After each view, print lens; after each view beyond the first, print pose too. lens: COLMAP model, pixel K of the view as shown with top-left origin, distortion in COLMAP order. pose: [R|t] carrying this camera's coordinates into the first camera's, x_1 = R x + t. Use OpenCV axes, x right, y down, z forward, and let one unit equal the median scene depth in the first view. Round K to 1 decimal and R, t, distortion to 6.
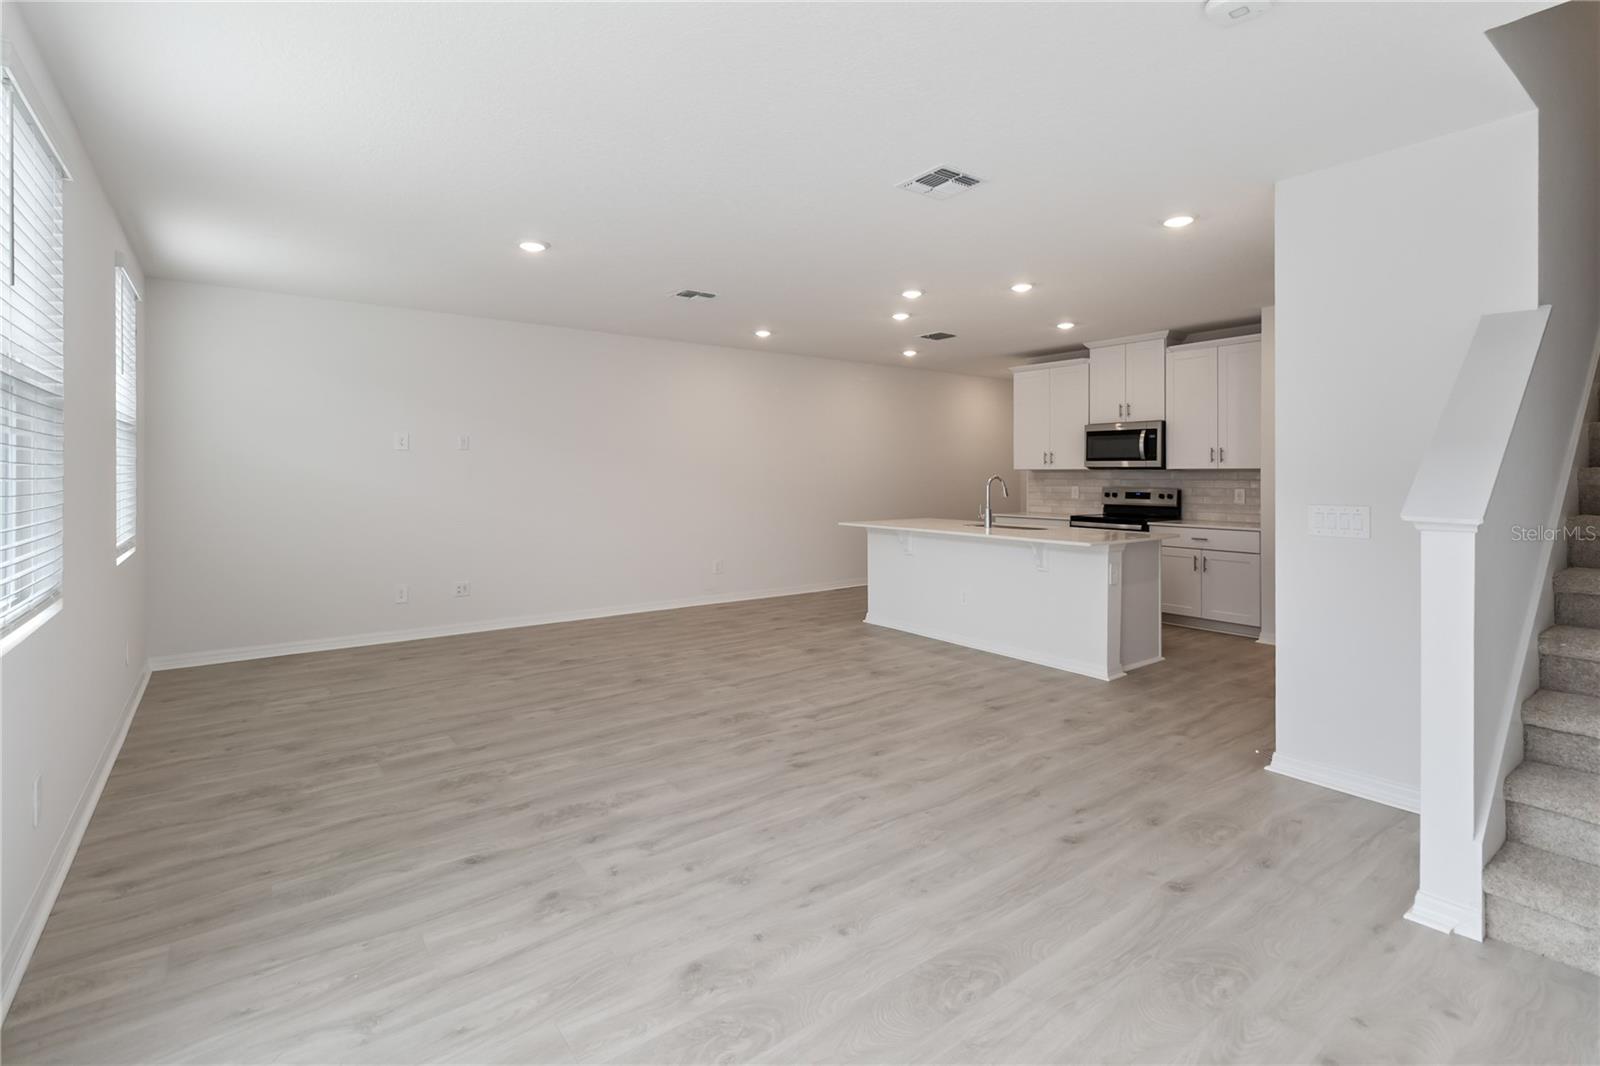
lens RADIAL K [[747.7, 0, 802.6], [0, 747.7, 478.1], [0, 0, 1]] dist [0.001665, 0.000753]
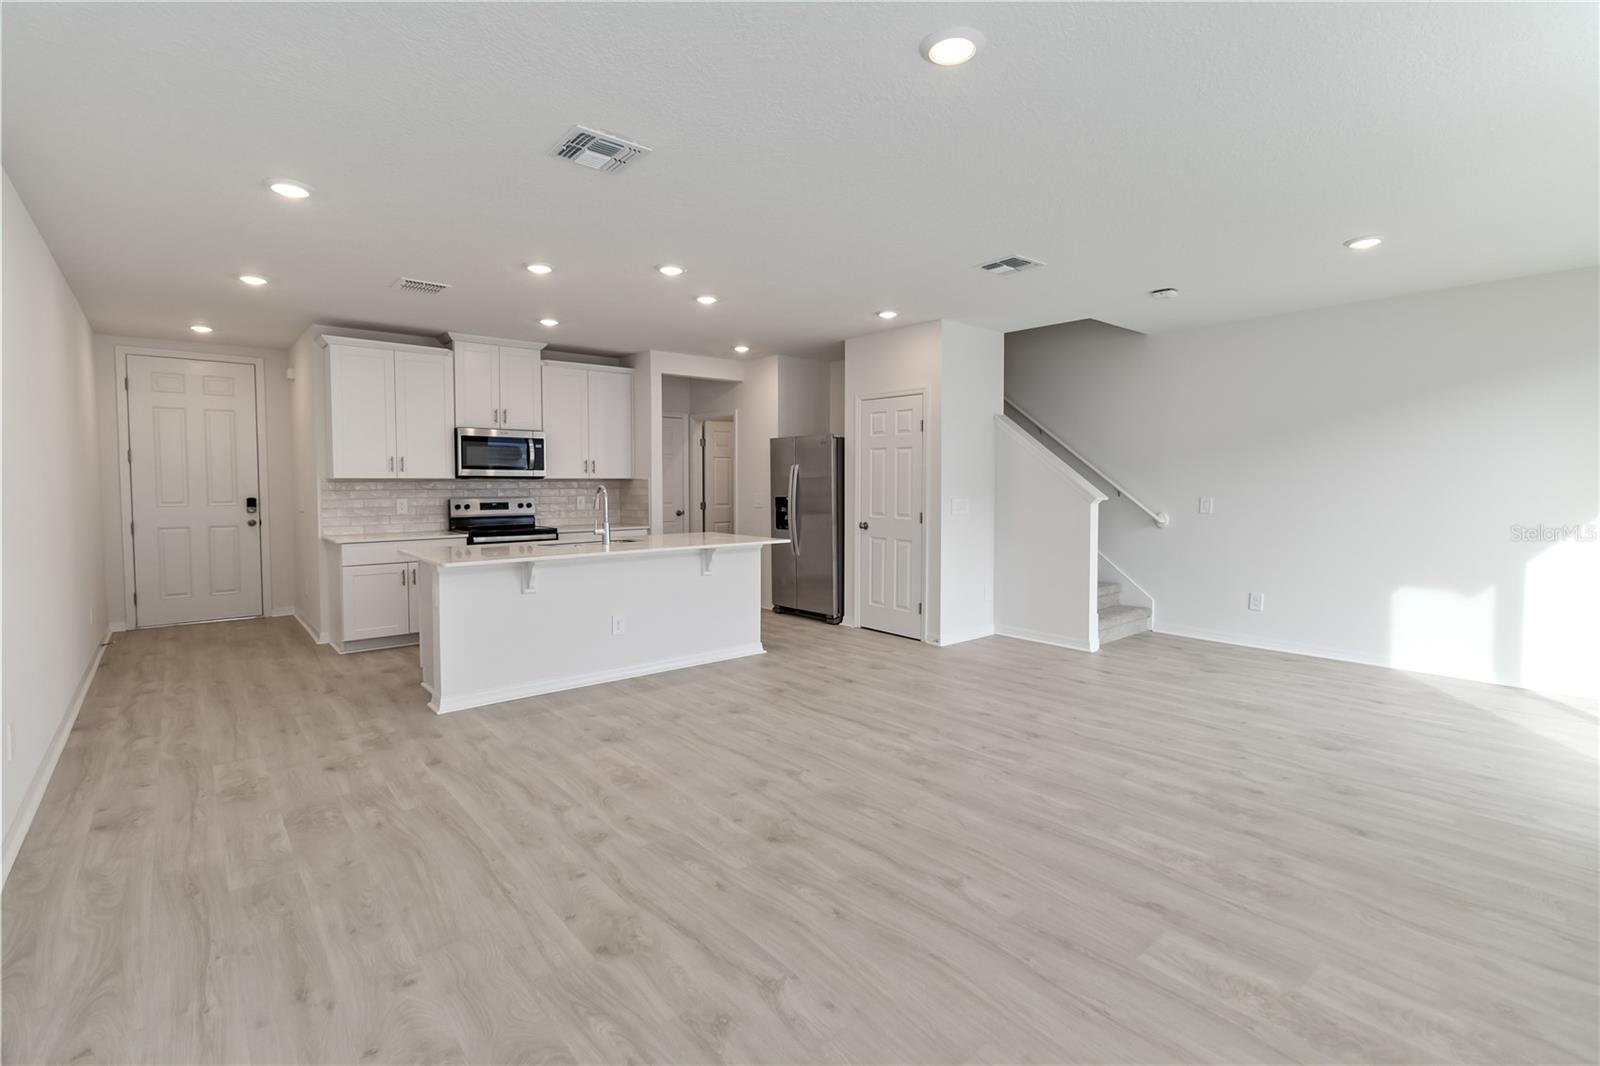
lens RADIAL K [[734.6, 0, 803.3], [0, 734.6, 513.4], [0, 0, 1]] dist [-0.001085, 0.000064]
pose [[-0.057395, -0.044241, 0.997371, -0.543091], [0.010407, 0.998937, 0.044909, -0.005733], [-0.998297, 0.012957, -0.056873, 0.701527]]
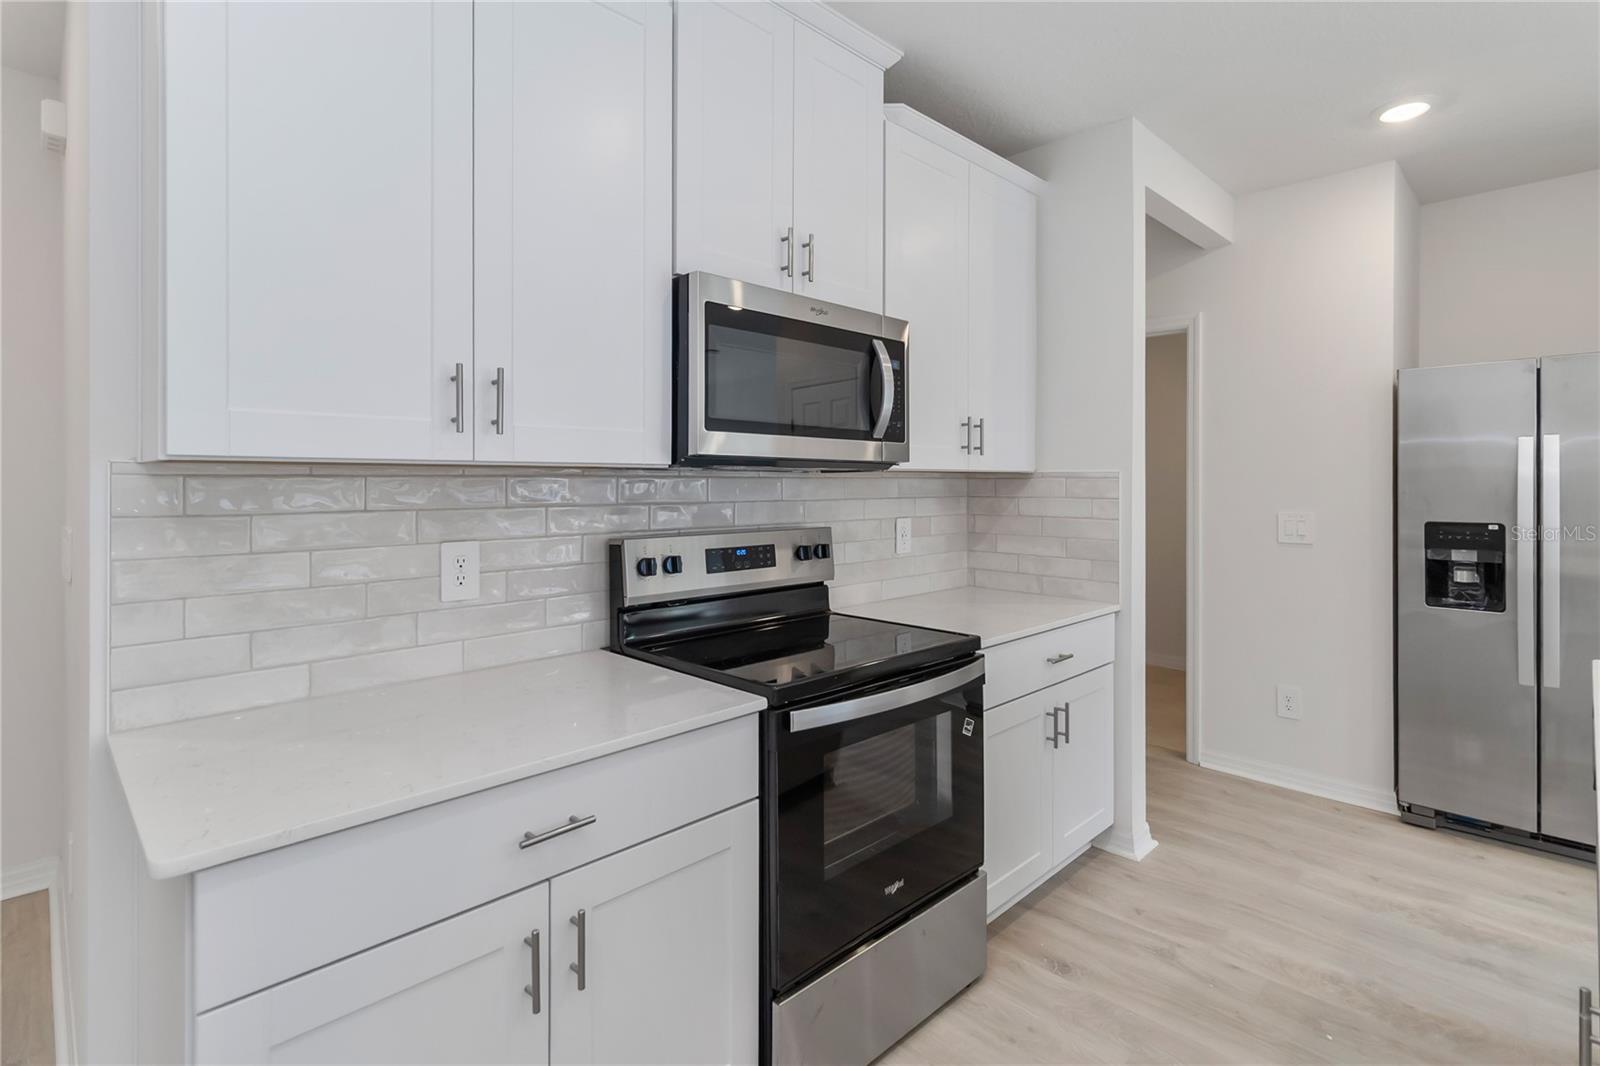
lens RADIAL K [[774.4, 0, 802.0], [0, 774.4, 479.8], [0, 0, 1]] dist [-0.000783, 0.000161]
pose [[-0.134327, 0.000489, 0.990937, 0.152909], [0.007392, 0.999973, 0.000508, -0.007897], [-0.990909, 0.007394, -0.134327, 1.081792]]
